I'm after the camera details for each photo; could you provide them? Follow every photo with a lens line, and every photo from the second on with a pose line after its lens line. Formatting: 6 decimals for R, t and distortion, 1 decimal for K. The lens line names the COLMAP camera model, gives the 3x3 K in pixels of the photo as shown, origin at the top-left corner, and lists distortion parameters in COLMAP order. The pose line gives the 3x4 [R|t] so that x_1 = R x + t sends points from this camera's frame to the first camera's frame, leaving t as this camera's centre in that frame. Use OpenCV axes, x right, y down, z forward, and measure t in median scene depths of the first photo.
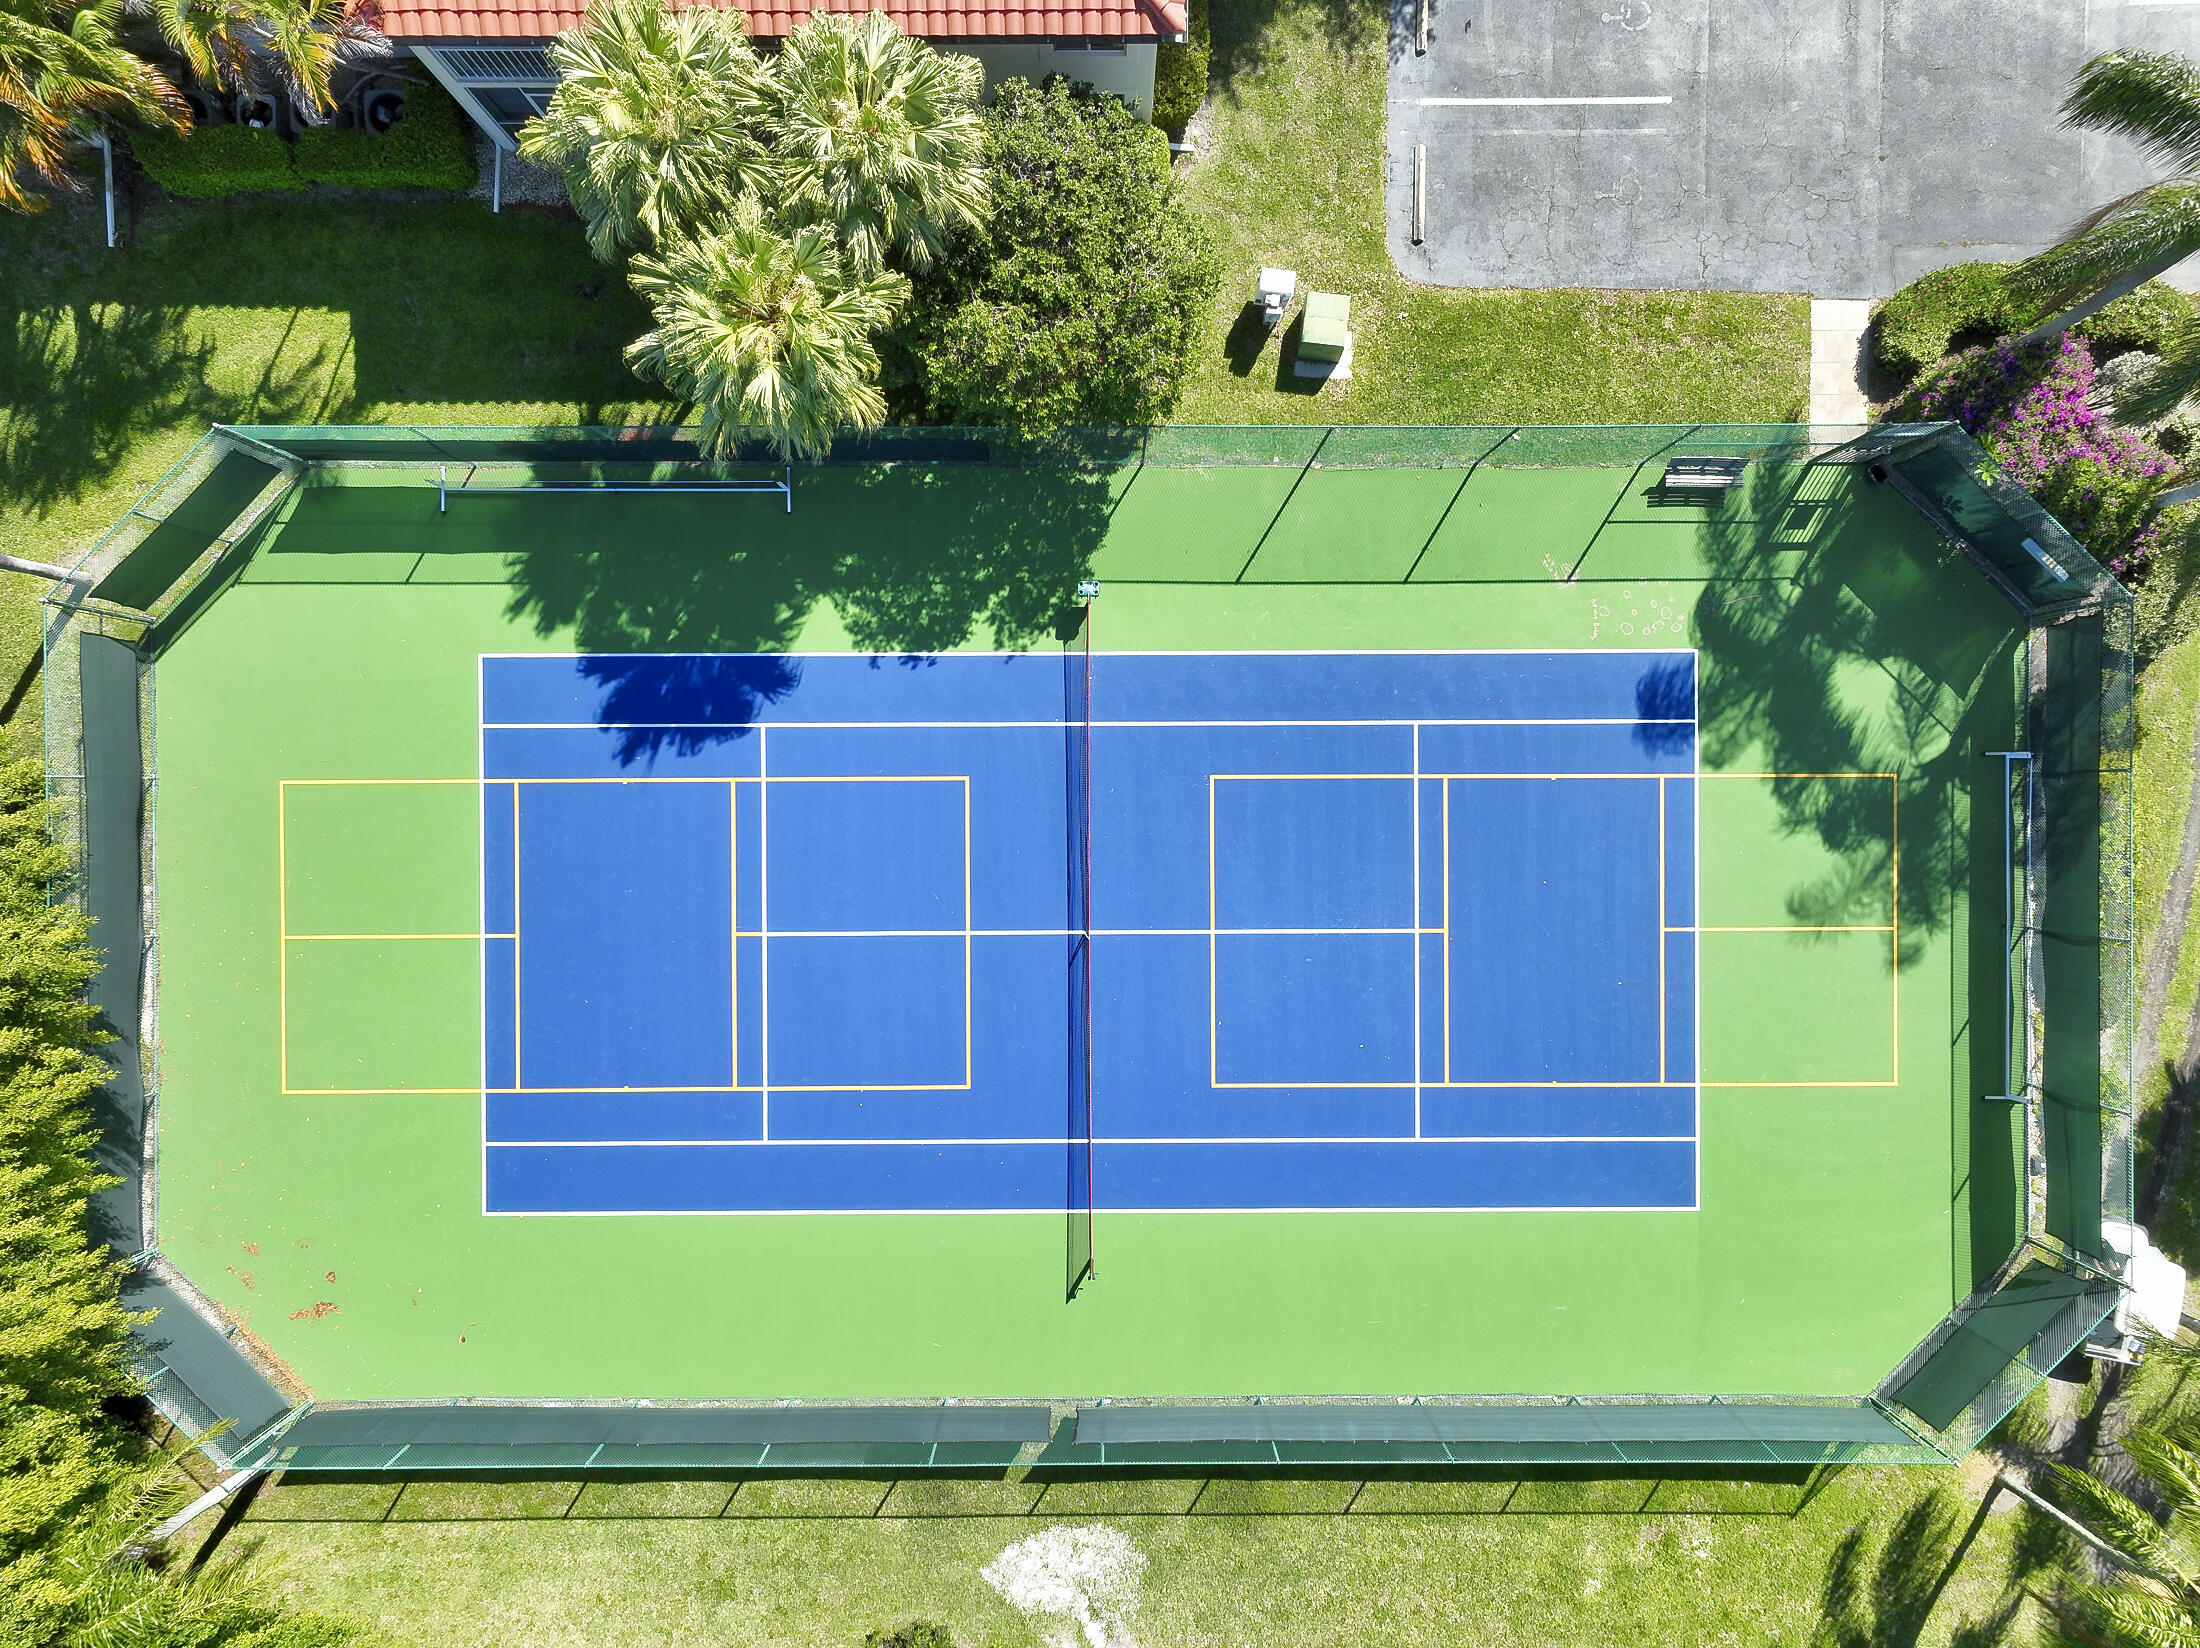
lens RADIAL K [[1547.9, 0, 1099.7], [0, 1547.9, 823.6], [0, 0, 1]] dist [-0.004656, 0.024713]
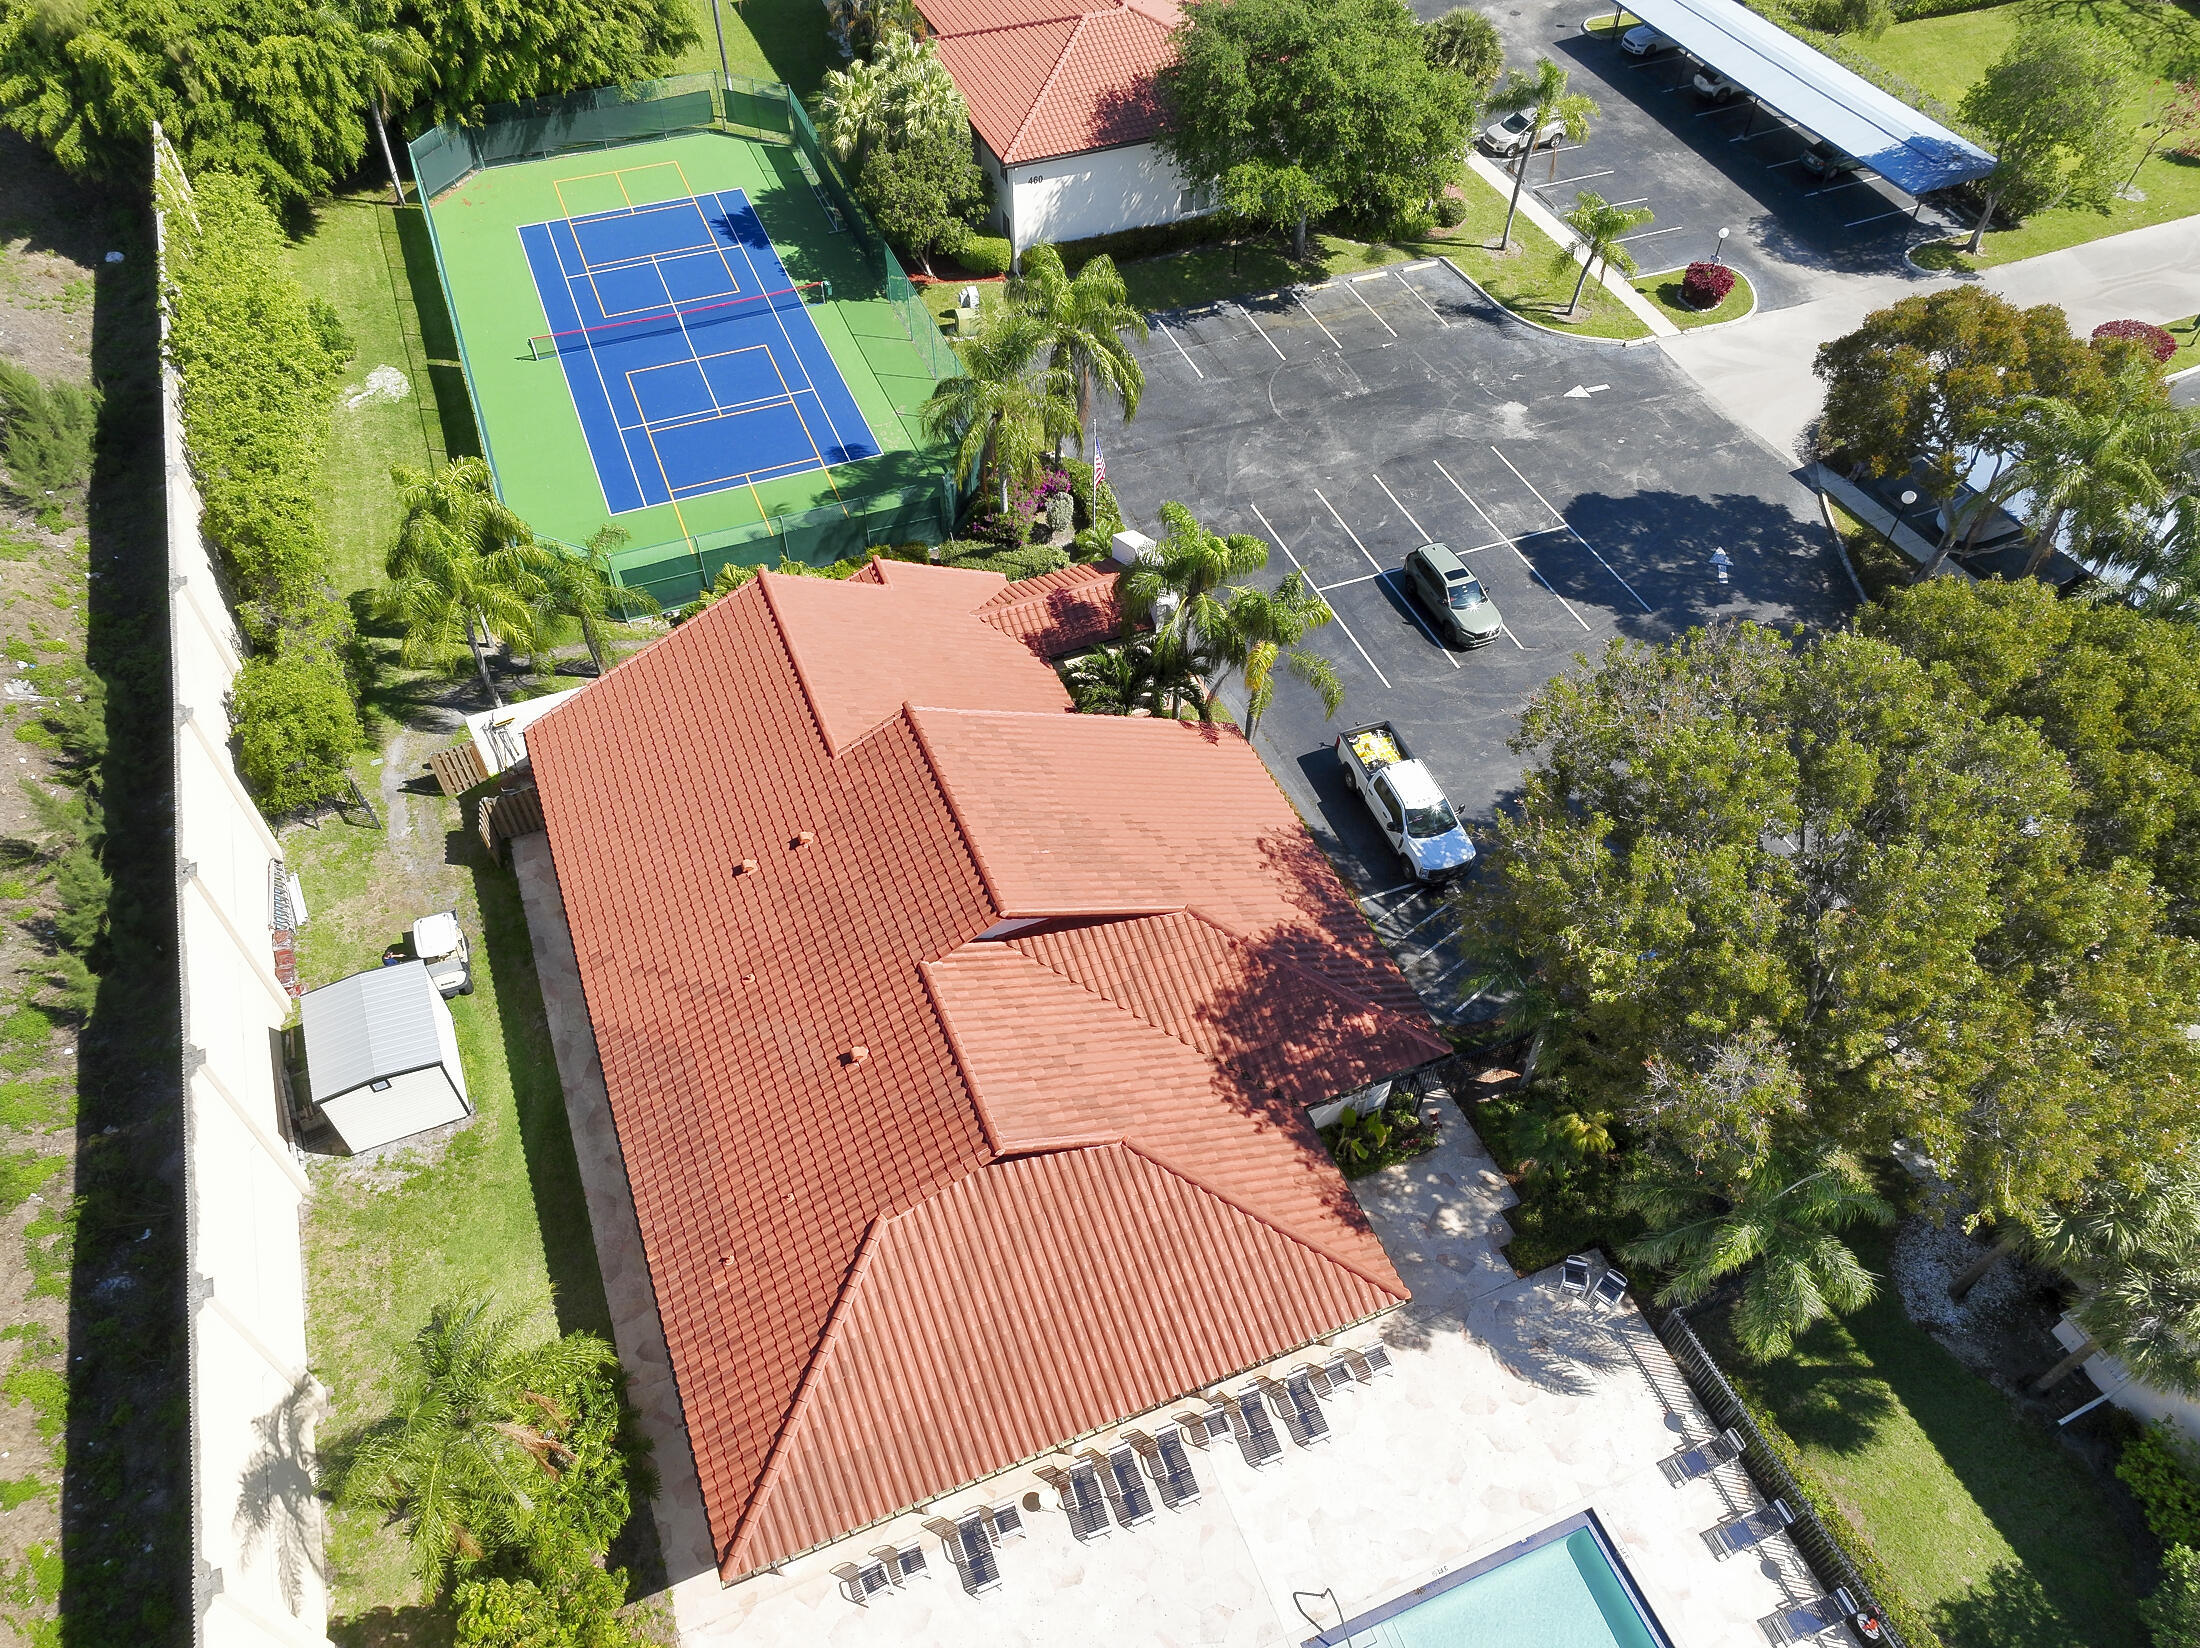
lens RADIAL K [[1547.9, 0, 1104.4], [0, 1547.9, 824.7], [0, 0, 1]] dist [-0.004656, 0.024713]
pose [[0.376918, 0.700800, -0.605651, 2.100213], [-0.926041, 0.271335, -0.262347, 0.290849], [-0.019519, 0.659740, 0.751240, -0.235874]]
